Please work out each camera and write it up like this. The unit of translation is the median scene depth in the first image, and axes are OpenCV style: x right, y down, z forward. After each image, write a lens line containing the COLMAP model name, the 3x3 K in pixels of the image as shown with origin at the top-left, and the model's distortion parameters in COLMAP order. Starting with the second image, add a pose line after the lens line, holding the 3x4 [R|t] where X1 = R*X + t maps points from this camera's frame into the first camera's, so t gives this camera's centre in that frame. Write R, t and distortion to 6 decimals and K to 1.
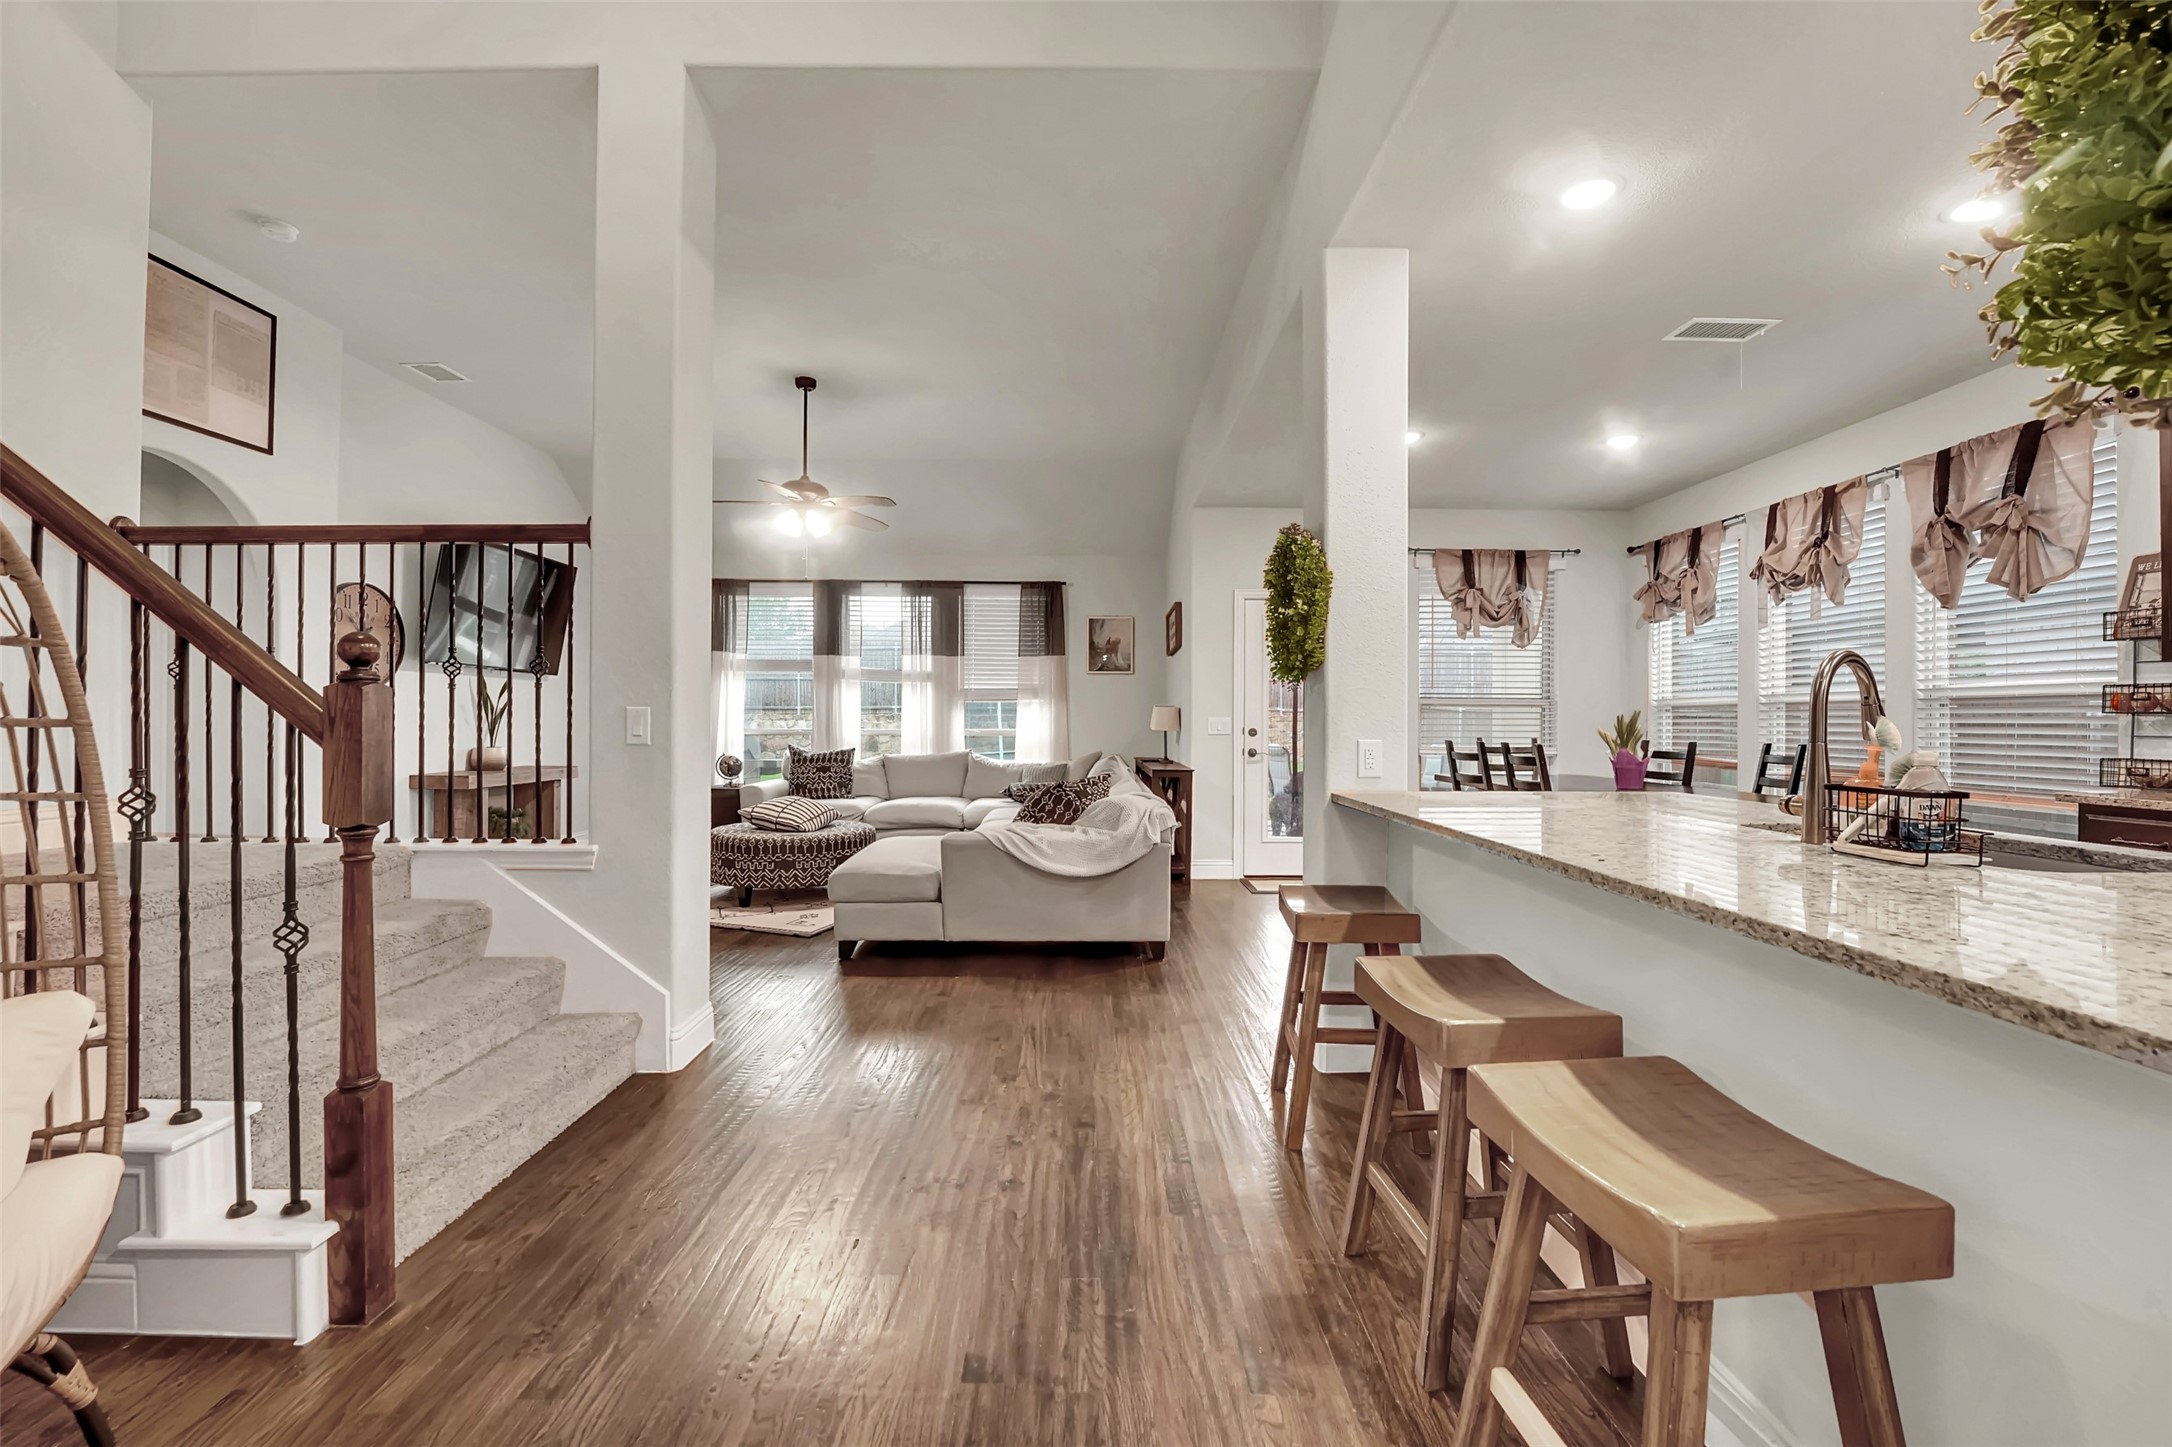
lens RADIAL K [[902.9, 0, 1099.2], [0, 902.9, 723.3], [0, 0, 1]] dist [-0.019821, 0.000624]
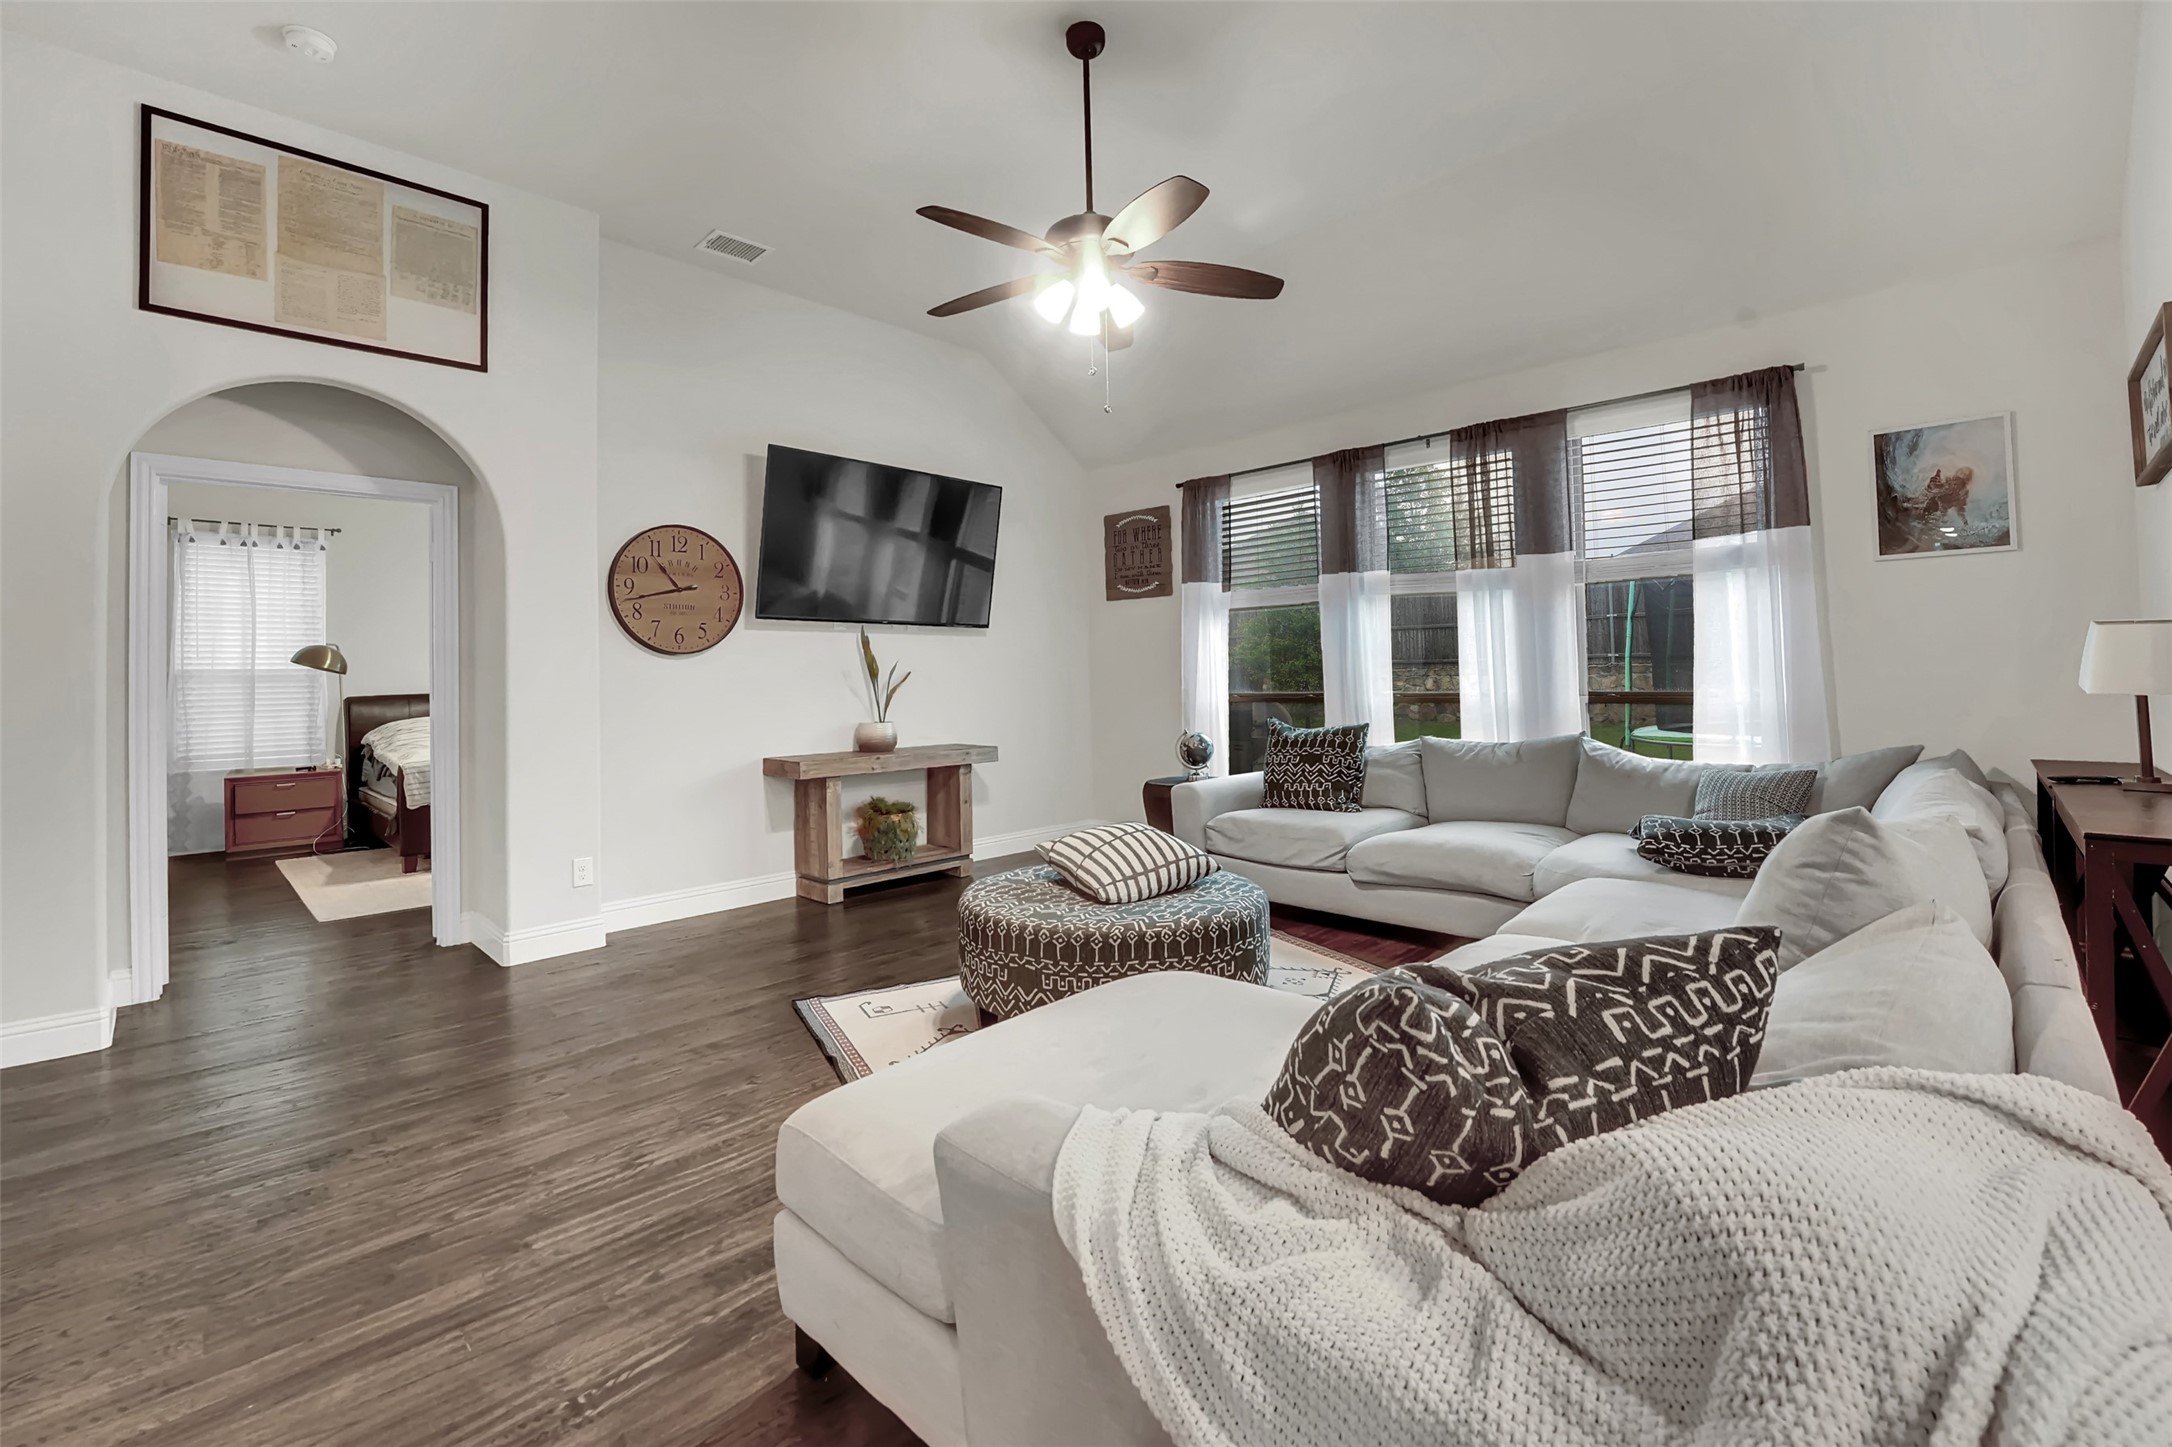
lens RADIAL K [[902.9, 0, 1137.1], [0, 902.9, 658.9], [0, 0, 1]] dist [-0.019821, 0.000624]
pose [[0.713756, -0.030661, -0.699723, 0.050144], [0.020319, 0.999527, -0.023072, -0.006347], [0.700100, 0.002250, 0.714041, 0.675944]]
